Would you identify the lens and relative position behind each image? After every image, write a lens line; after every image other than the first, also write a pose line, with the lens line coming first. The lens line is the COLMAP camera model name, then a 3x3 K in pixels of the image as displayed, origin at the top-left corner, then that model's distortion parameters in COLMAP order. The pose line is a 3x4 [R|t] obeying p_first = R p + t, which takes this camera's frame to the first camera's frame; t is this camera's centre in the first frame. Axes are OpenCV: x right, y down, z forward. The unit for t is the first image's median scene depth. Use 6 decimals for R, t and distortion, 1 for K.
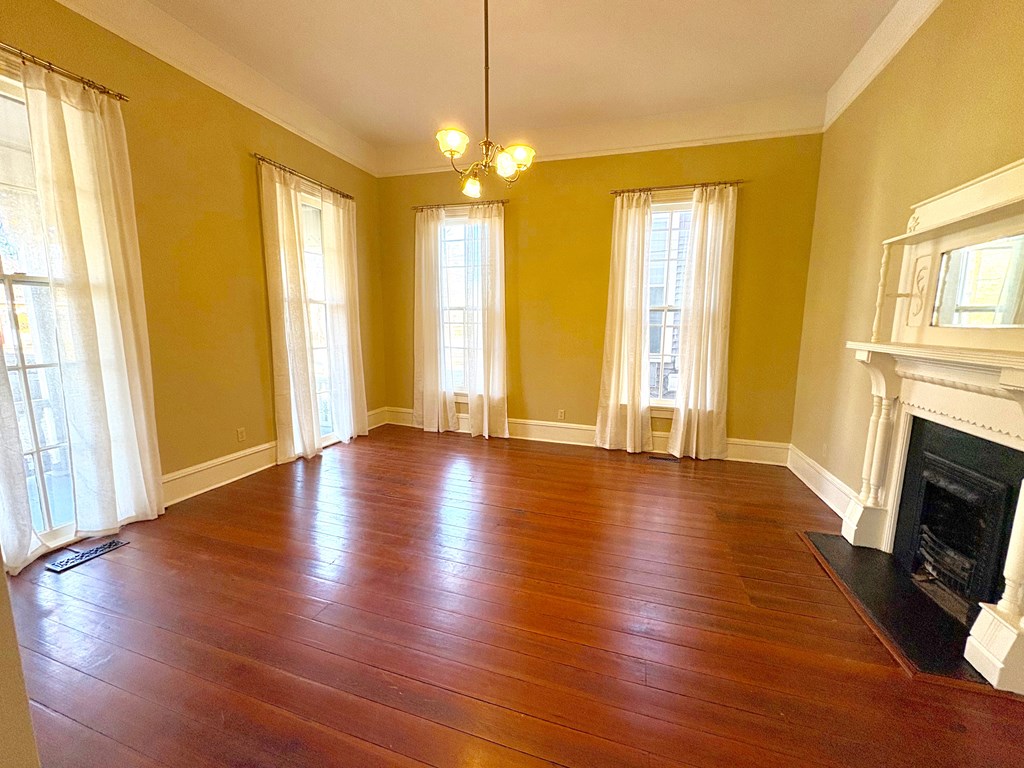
lens RADIAL K [[407.8, 0, 513.3], [0, 407.8, 382.1], [0, 0, 1]] dist [0.001346, -0.000137]
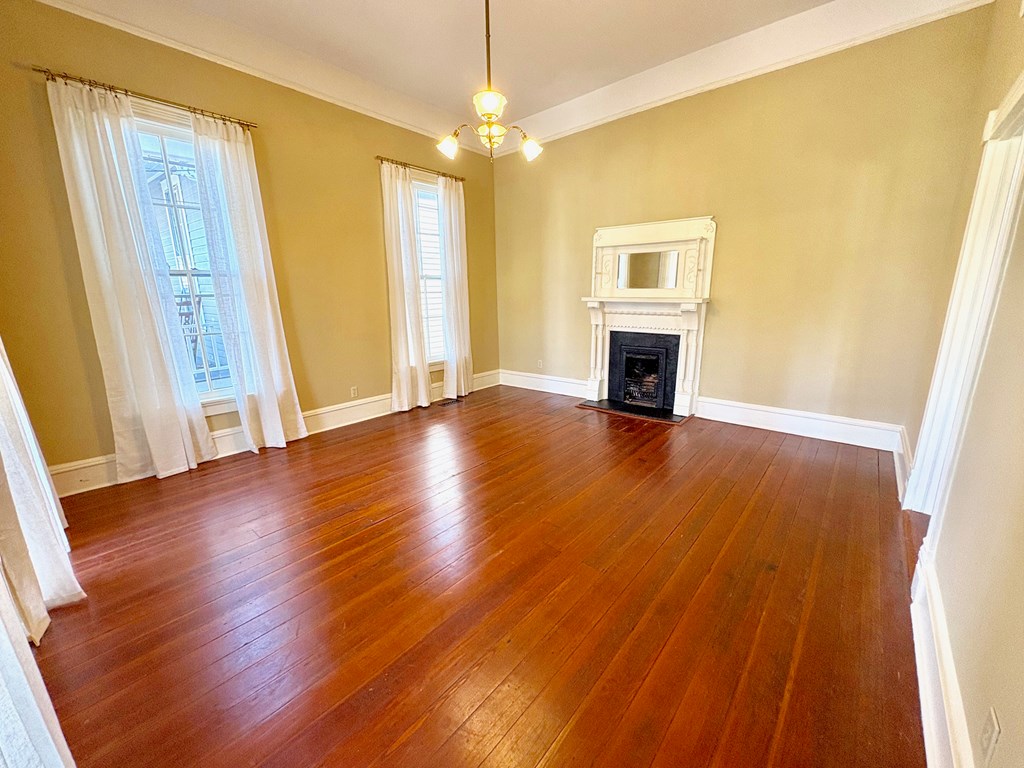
lens RADIAL K [[407.8, 0, 516.2], [0, 407.8, 387.9], [0, 0, 1]] dist [0.001346, -0.000137]
pose [[0.386901, -0.234365, 0.891841, -0.645405], [0.148769, 0.970357, 0.190459, -0.059077], [-0.910042, 0.058989, 0.410298, 0.319151]]
